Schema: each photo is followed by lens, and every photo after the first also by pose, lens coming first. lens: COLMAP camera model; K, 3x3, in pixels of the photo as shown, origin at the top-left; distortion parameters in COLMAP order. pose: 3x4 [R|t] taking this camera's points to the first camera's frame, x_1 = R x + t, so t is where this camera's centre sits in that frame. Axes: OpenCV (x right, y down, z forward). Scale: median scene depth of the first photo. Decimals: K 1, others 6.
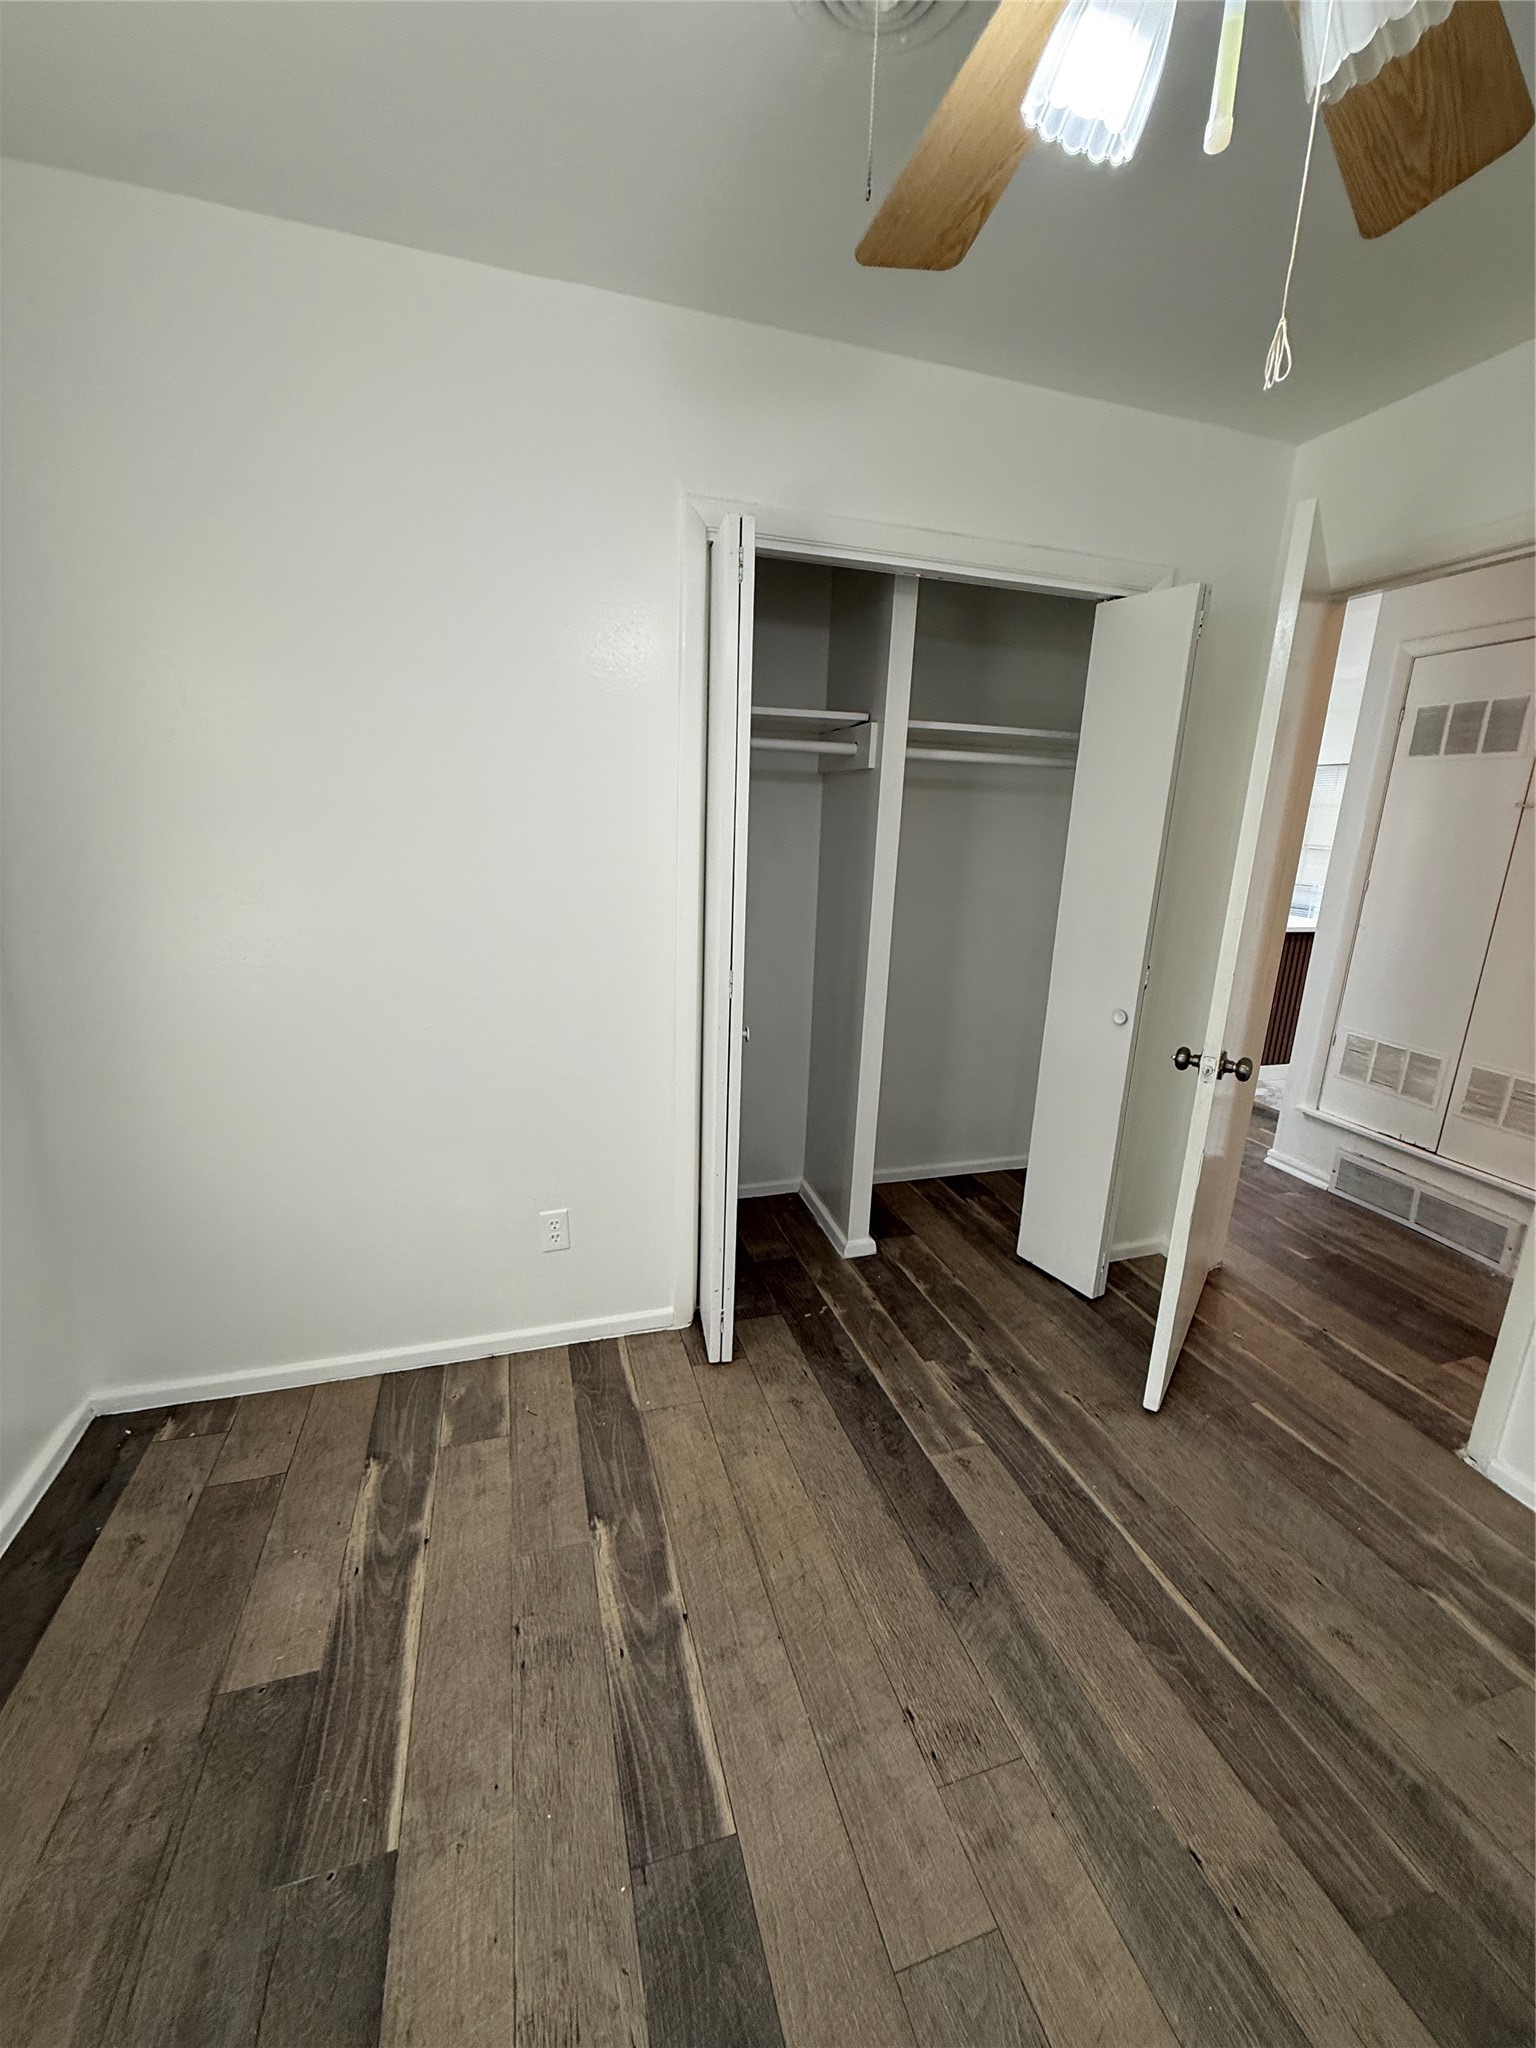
lens RADIAL K [[816.0, 0, 765.2], [0, 816.0, 1021.1], [0, 0, 1]] dist [-0.000100, 0.000485]
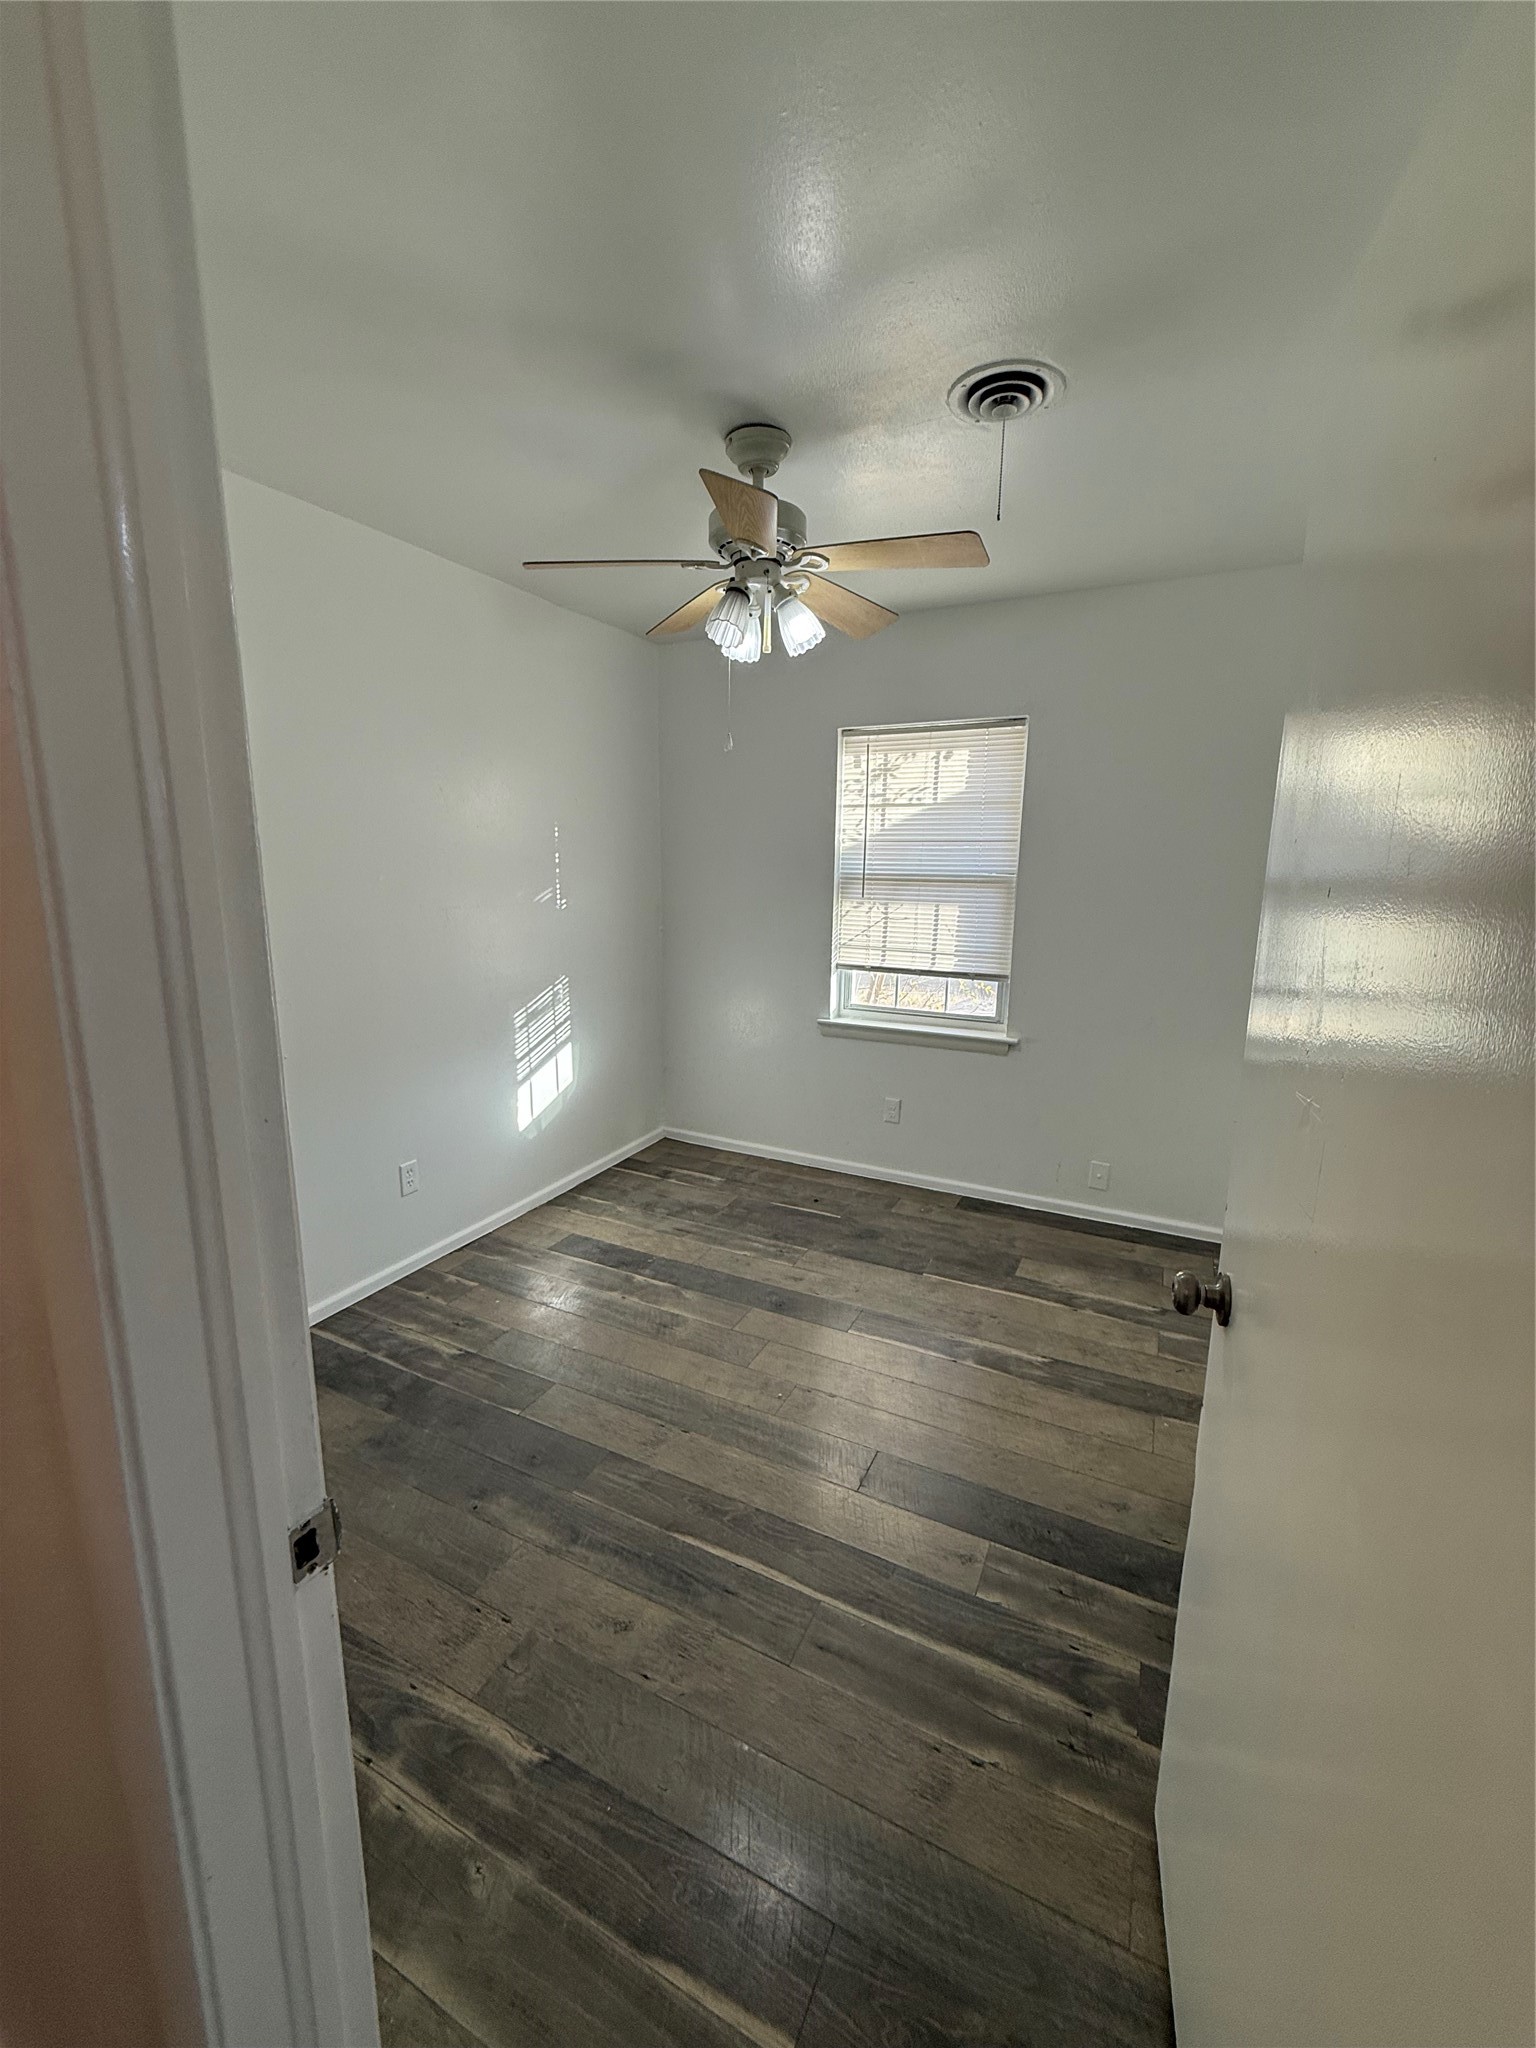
lens RADIAL K [[816.0, 0, 776.0], [0, 816.0, 1014.1], [0, 0, 1]] dist [-0.000100, 0.000485]
pose [[-0.685429, 0.089240, -0.722650, 1.213845], [-0.211302, 0.925375, 0.314694, -0.337102], [0.696805, 0.368398, -0.615423, 1.439169]]
